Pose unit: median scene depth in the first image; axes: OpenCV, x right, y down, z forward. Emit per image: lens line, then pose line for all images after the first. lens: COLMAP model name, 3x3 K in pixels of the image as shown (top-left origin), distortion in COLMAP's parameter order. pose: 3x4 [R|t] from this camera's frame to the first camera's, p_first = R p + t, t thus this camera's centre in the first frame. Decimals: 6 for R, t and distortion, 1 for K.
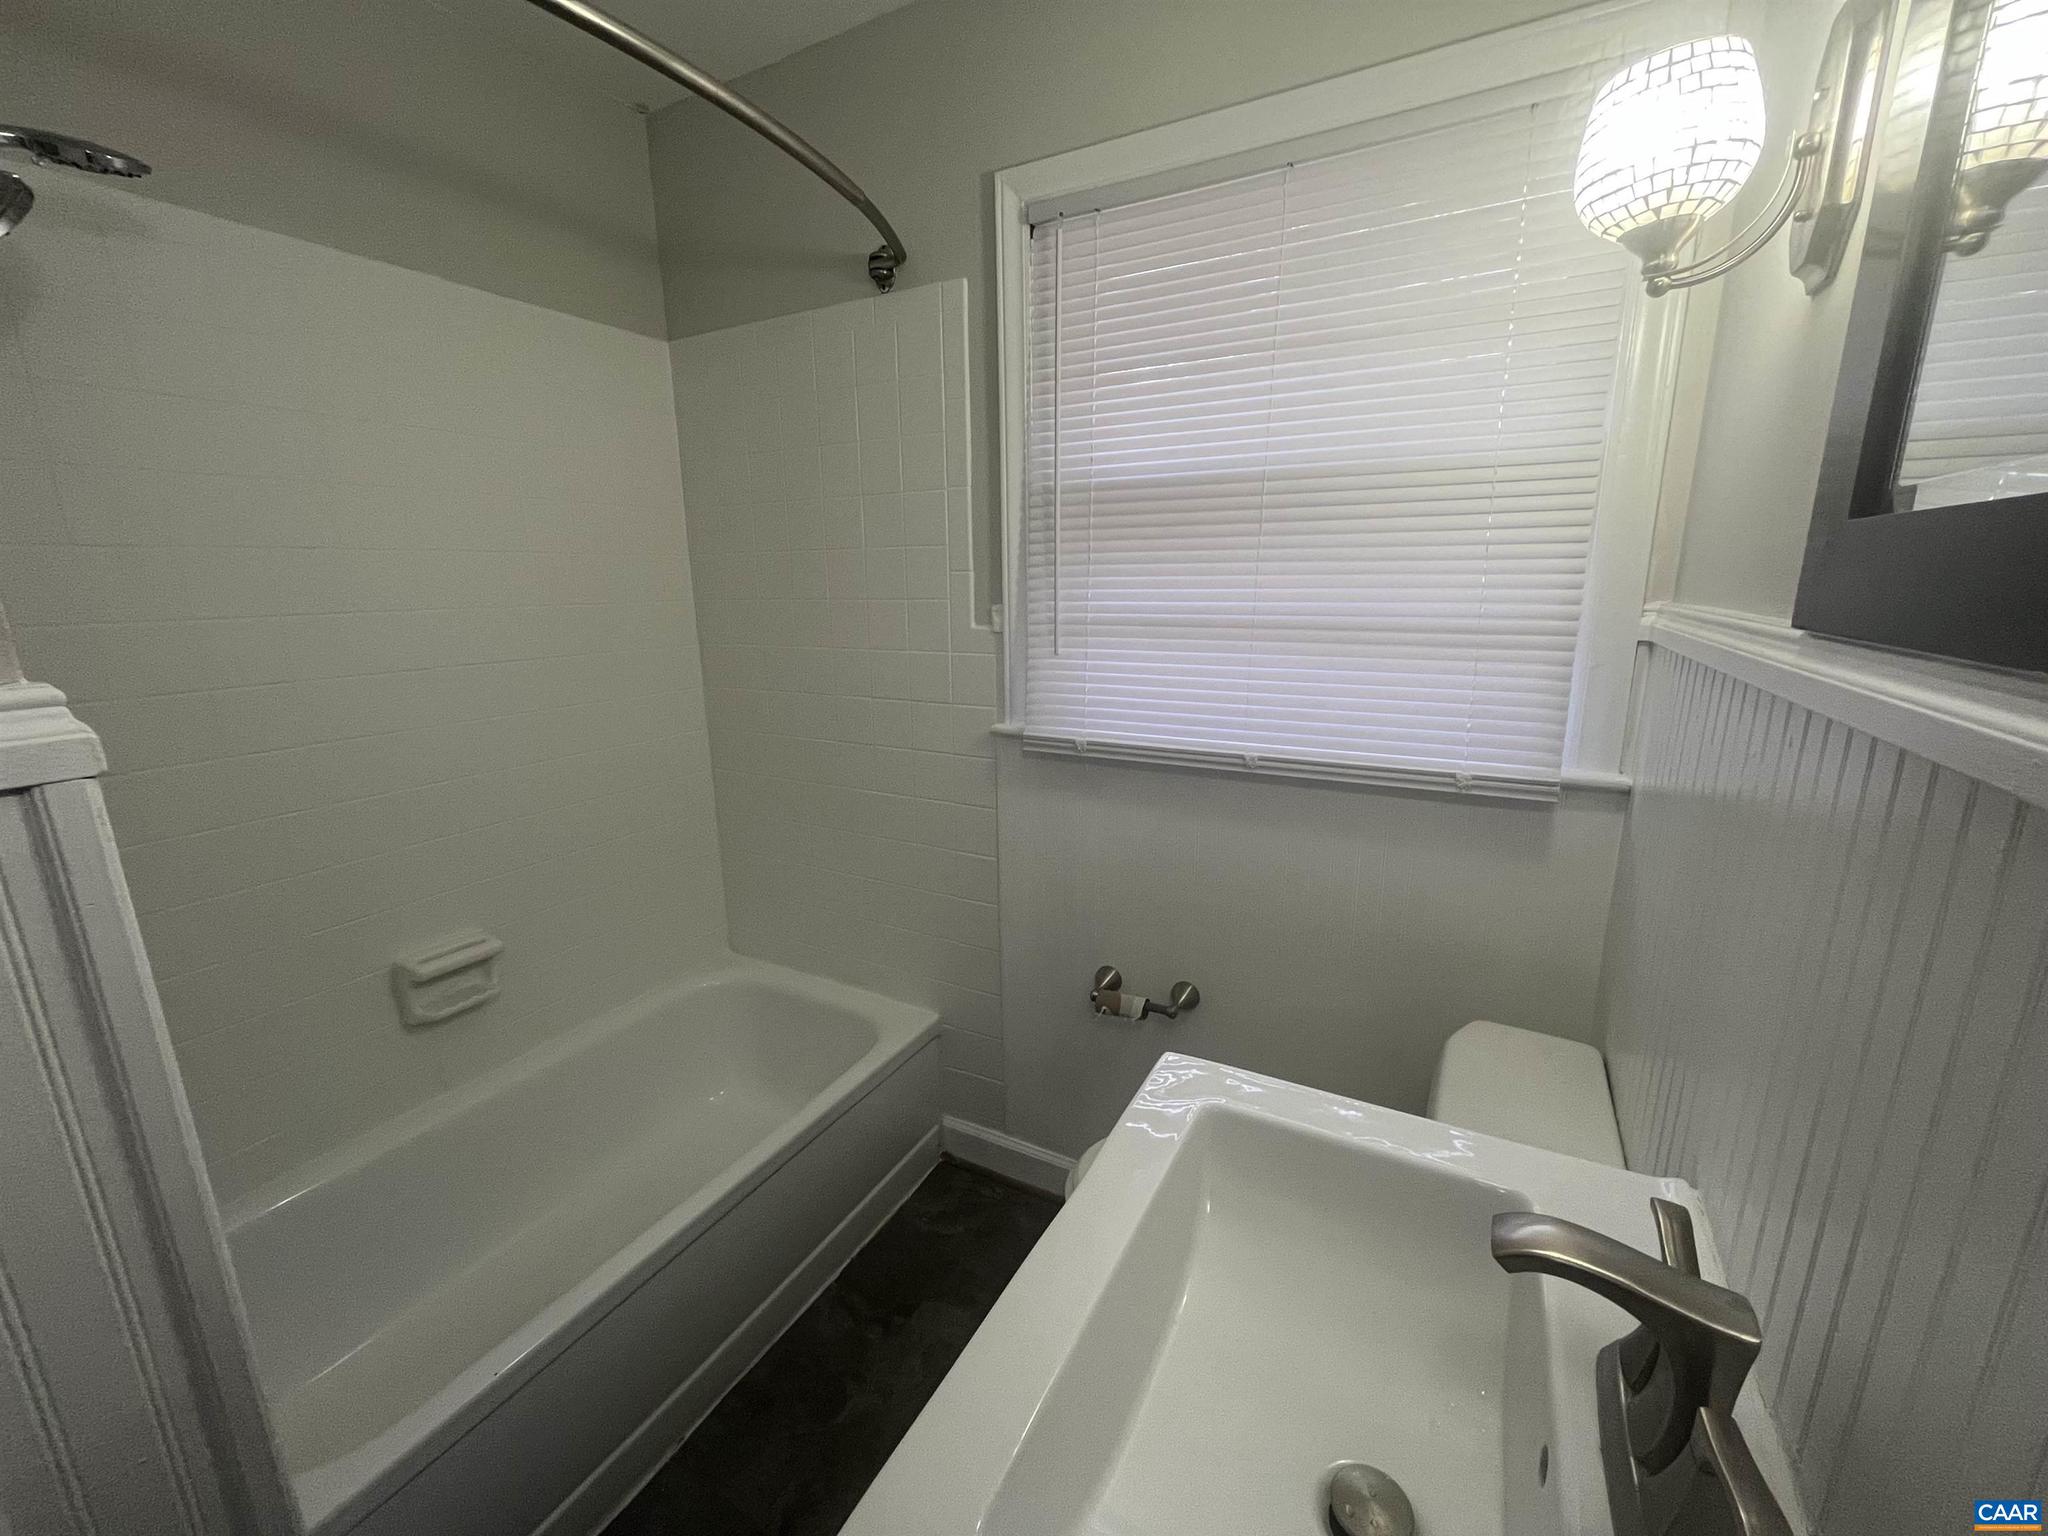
lens RADIAL K [[828.5, 0, 1026.2], [0, 828.5, 771.6], [0, 0, 1]] dist [-0.004296, -0.000238]
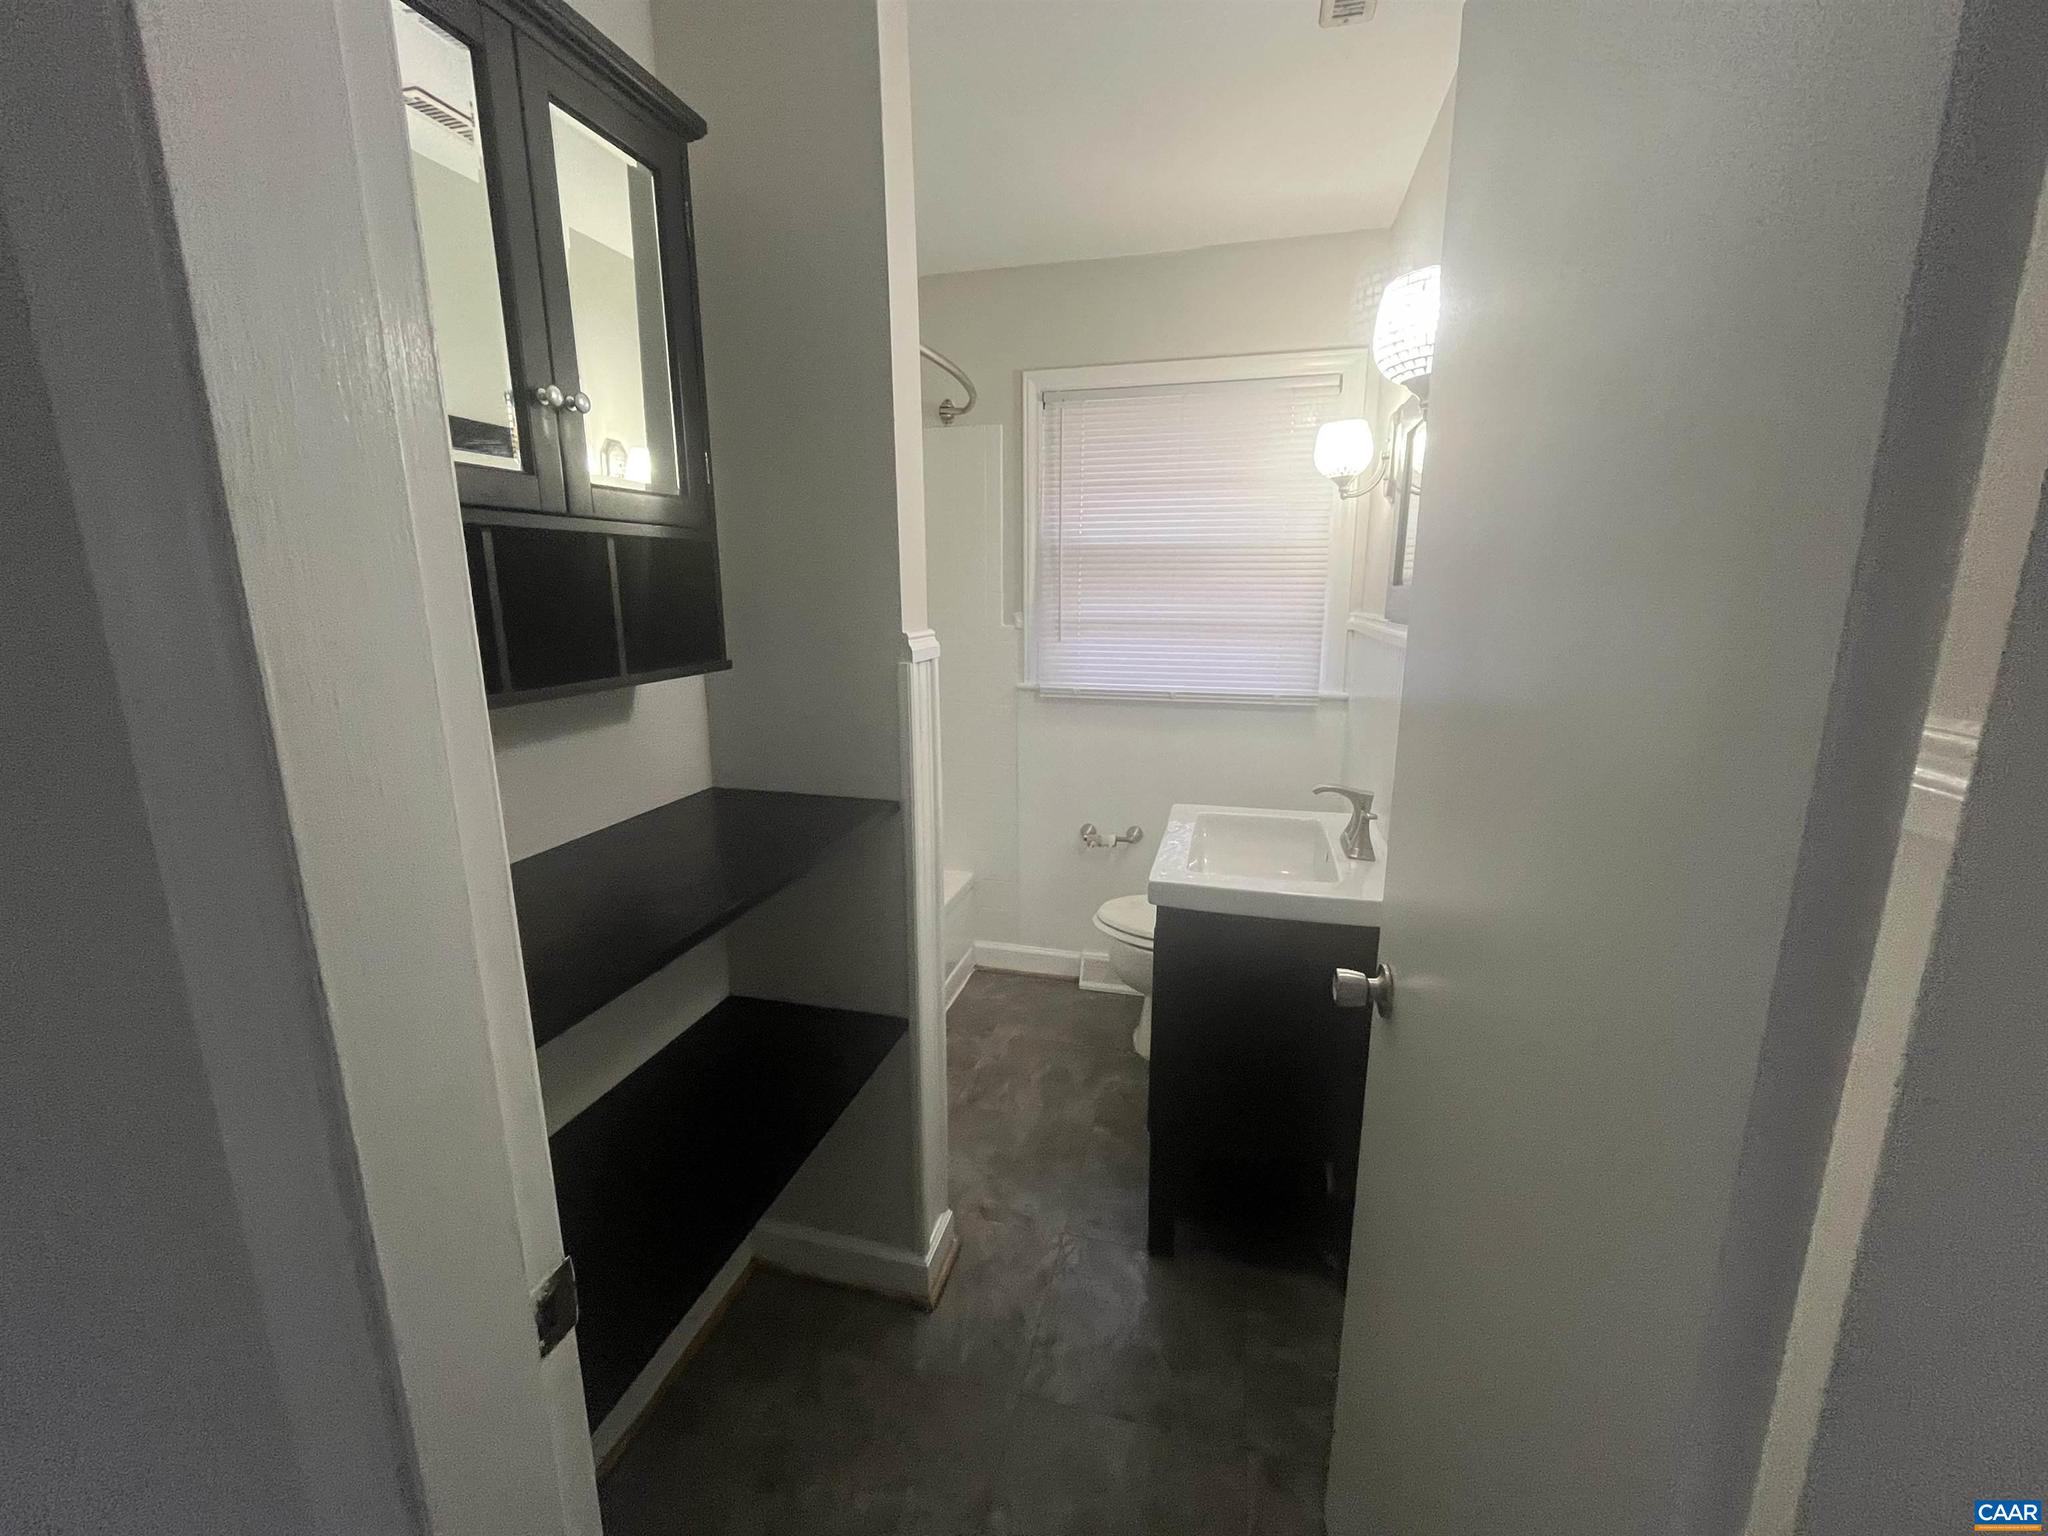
lens RADIAL K [[828.5, 0, 1026.2], [0, 828.5, 771.6], [0, 0, 1]] dist [-0.004296, -0.000238]
pose [[0.970146, -0.040270, 0.239156, -0.490929], [0.043821, 0.998994, -0.009546, 0.158378], [-0.238531, 0.019741, 0.970934, -0.721236]]
